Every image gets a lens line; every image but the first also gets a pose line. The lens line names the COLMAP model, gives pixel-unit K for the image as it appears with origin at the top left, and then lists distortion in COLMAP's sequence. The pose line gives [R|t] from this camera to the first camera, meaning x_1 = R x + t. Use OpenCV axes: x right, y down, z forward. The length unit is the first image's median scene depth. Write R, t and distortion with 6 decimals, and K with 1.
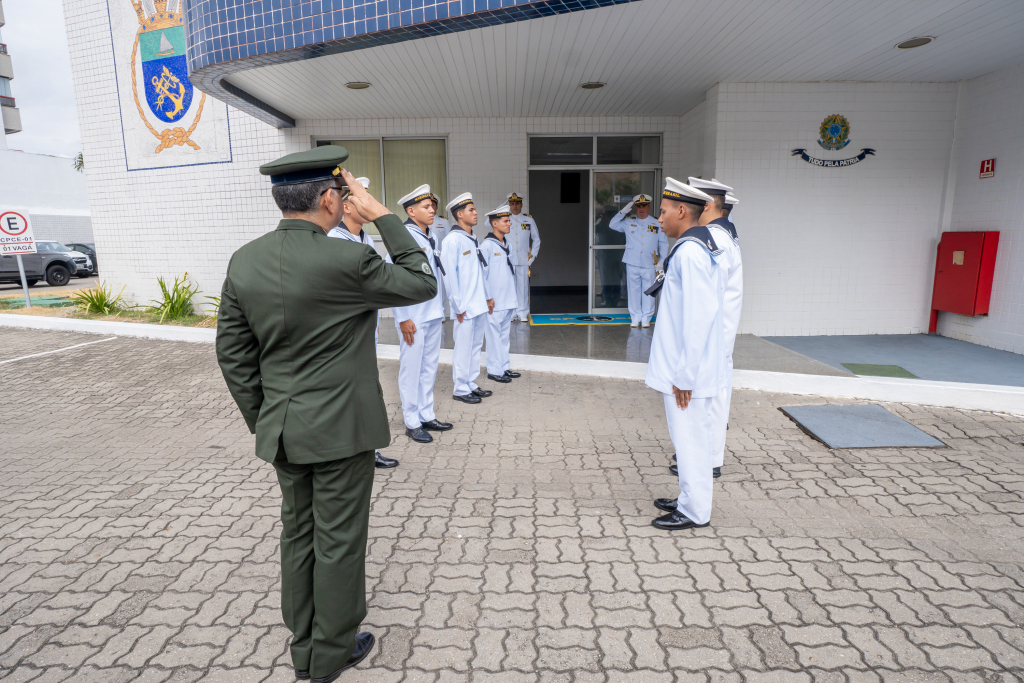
lens RADIAL K [[570.2, 0, 520.7], [0, 570.2, 344.9], [0, 0, 1]] dist [-0.026069, 0.008997]
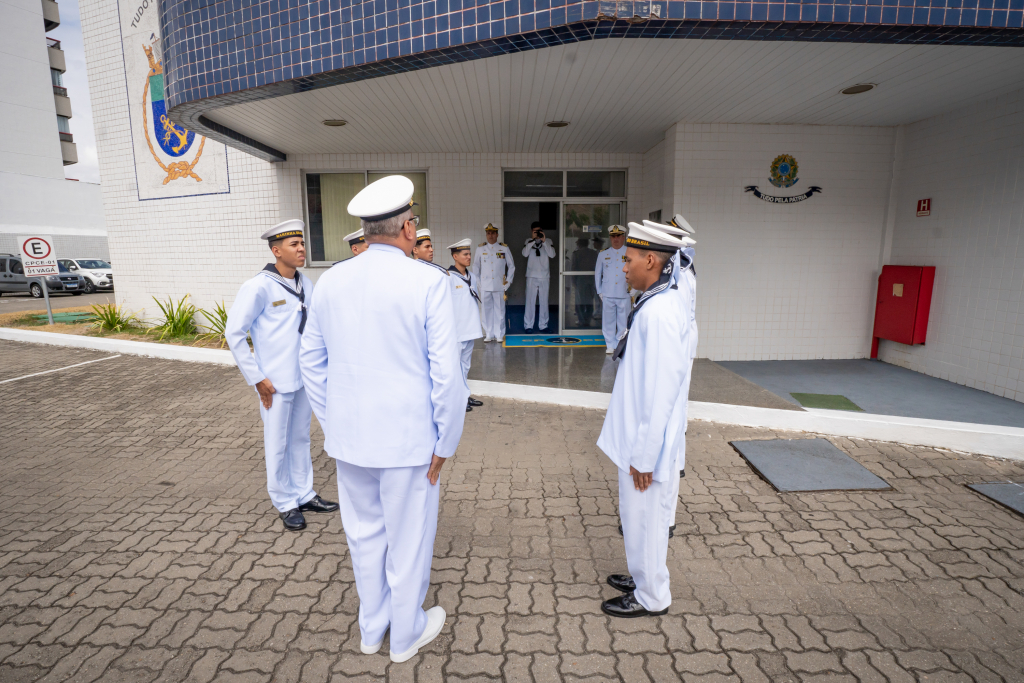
lens RADIAL K [[495.0, 0, 520.4], [0, 495.0, 343.8], [0, 0, 1]] dist [-0.045430, 0.009385]
pose [[0.999941, 0.005894, 0.009176, 0.064695], [-0.005831, 0.999959, -0.006881, -0.052054], [-0.009216, 0.006827, 0.999934, 0.111711]]
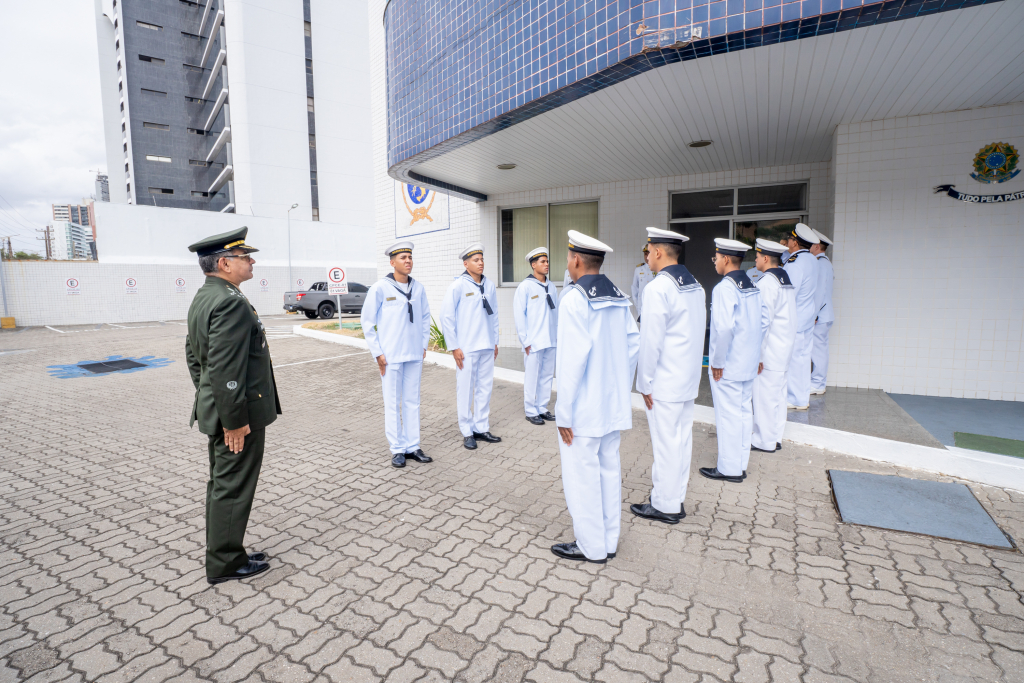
lens RADIAL K [[495.0, 0, 520.4], [0, 495.0, 343.8], [0, 0, 1]] dist [-0.045430, 0.009385]
pose [[0.888923, 0.052598, -0.455027, 0.329603], [-0.081747, 0.995654, -0.044607, -0.013826], [0.450703, 0.076849, 0.889360, 0.065285]]
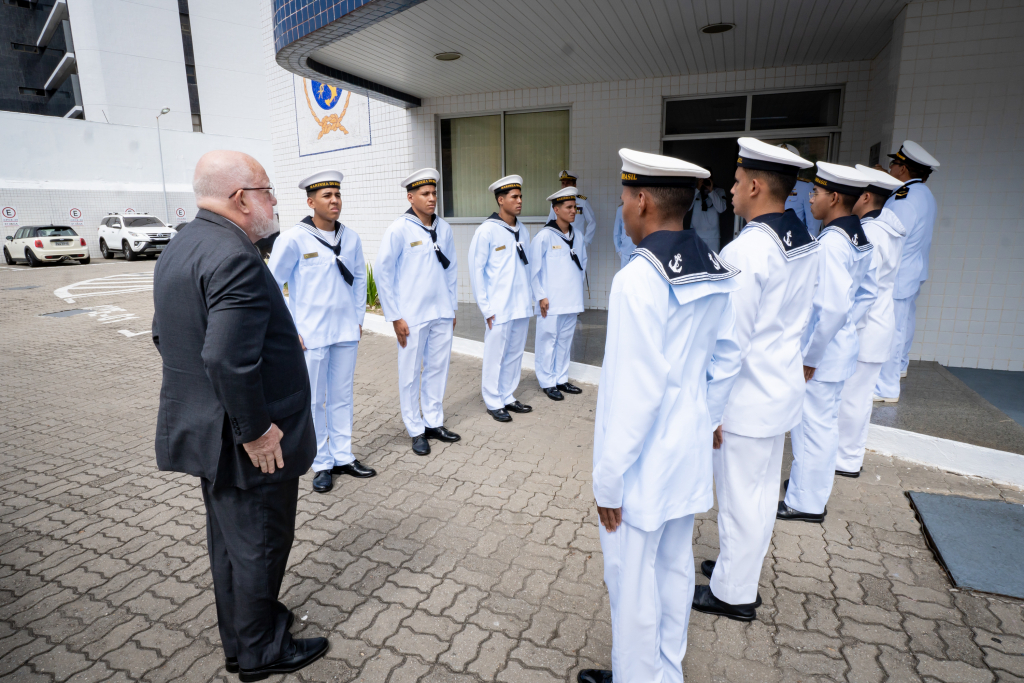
lens RADIAL K [[570.2, 0, 520.7], [0, 570.2, 344.9], [0, 0, 1]] dist [-0.026069, 0.008997]
pose [[0.930681, 0.082755, -0.356350, 0.233568], [-0.067654, 0.996211, 0.054658, -0.059847], [0.359523, -0.026761, 0.932752, 0.208444]]
